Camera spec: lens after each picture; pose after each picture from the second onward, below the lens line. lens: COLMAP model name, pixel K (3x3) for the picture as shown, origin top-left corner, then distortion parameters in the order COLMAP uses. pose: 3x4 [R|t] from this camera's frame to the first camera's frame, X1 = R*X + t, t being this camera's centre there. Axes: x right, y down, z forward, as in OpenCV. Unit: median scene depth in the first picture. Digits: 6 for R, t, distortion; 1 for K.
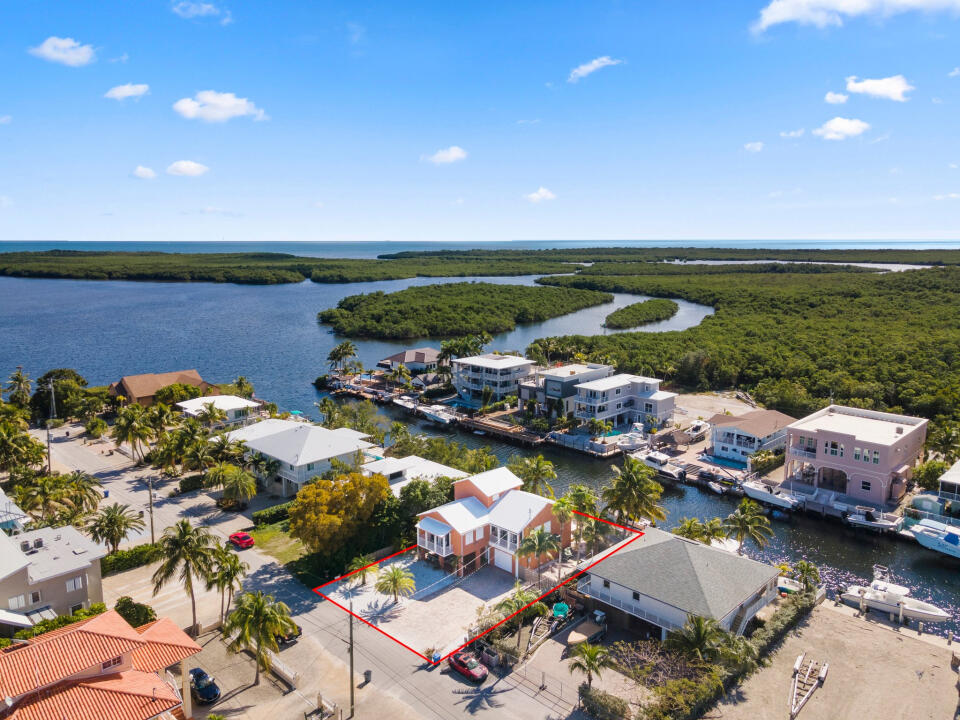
lens RADIAL K [[711.1, 0, 483.1], [0, 711.1, 352.8], [0, 0, 1]] dist [0.038790, 0.008514]
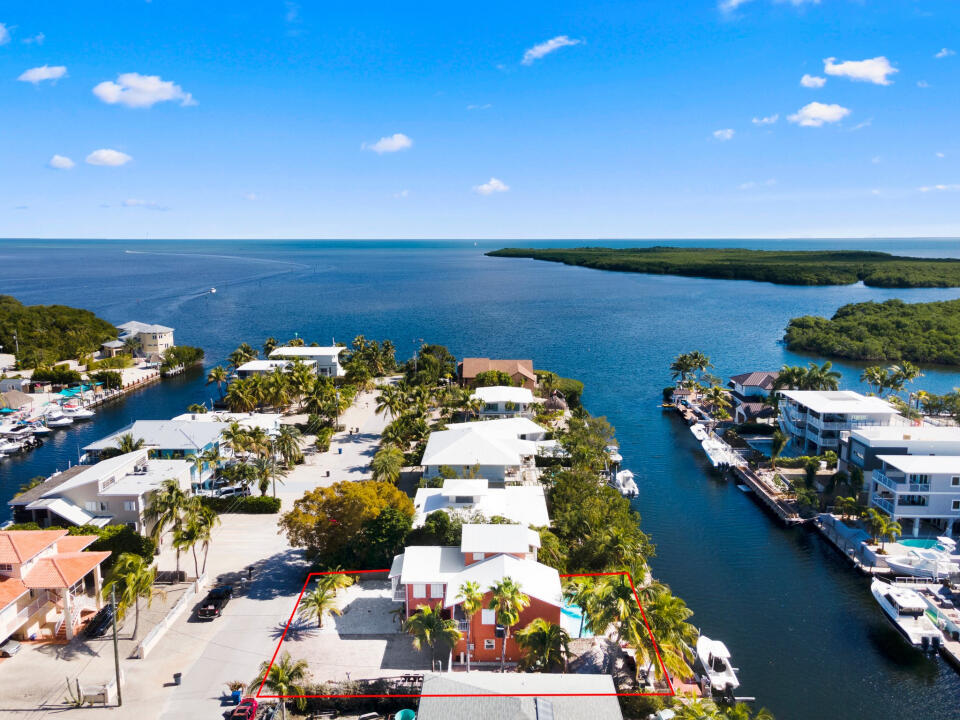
lens RADIAL K [[711.1, 0, 477.3], [0, 711.1, 368.2], [0, 0, 1]] dist [0.038790, 0.008514]
pose [[0.692170, 0.138808, -0.708261, 0.341596], [-0.121799, 0.989722, 0.074938, -0.039113], [0.711383, 0.034396, 0.701962, 0.276113]]
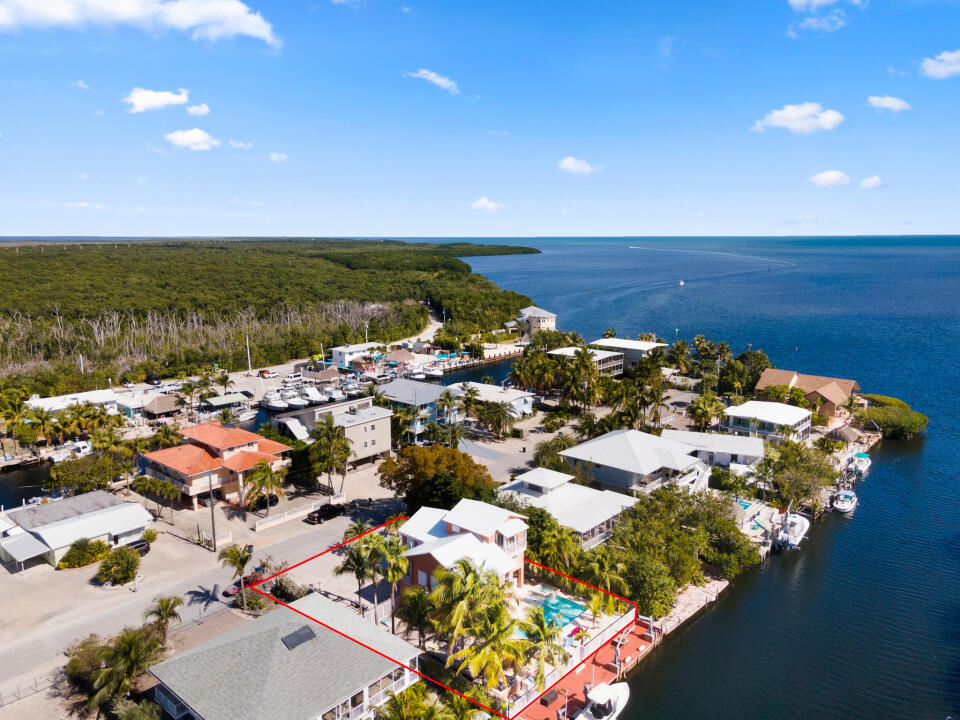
lens RADIAL K [[711.1, 0, 481.9], [0, 711.1, 356.6], [0, 0, 1]] dist [0.038790, 0.008514]
pose [[0.058730, 0.178342, -0.982214, 0.520179], [-0.163078, 0.972409, 0.166810, -0.093145], [0.984864, 0.150381, 0.086193, 0.593140]]
